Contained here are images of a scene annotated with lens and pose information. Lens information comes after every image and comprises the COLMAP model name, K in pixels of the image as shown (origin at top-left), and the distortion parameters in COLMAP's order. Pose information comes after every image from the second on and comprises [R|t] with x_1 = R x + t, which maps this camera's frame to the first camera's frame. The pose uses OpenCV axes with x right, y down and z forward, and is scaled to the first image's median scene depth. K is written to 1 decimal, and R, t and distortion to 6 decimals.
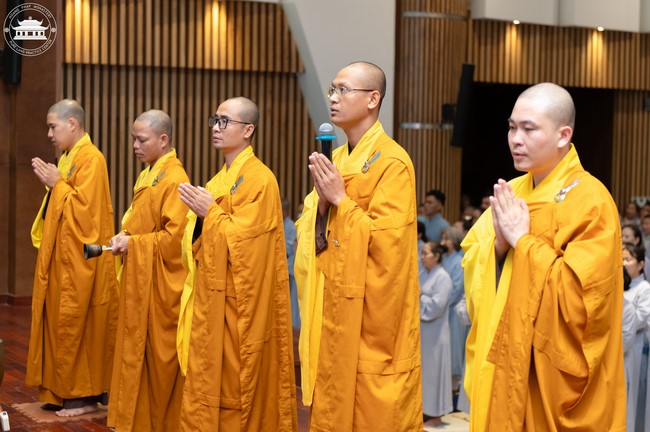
lens RADIAL K [[1344.3, 0, 322.4], [0, 1344.3, 218.2], [0, 0, 1]] dist [0.023188, 0.000000]
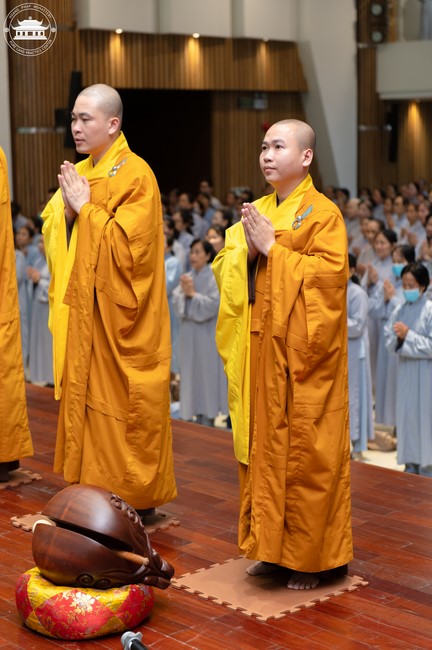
lens RADIAL K [[1344.3, 0, 222.7], [0, 1344.3, 320.1], [0, 0, 1]] dist [0.023188, 0.000000]
pose [[0.981011, -0.064315, 0.182977, 0.035301], [0.051771, 0.996022, 0.072528, 0.036464], [-0.186914, -0.061677, 0.980438, -0.284694]]
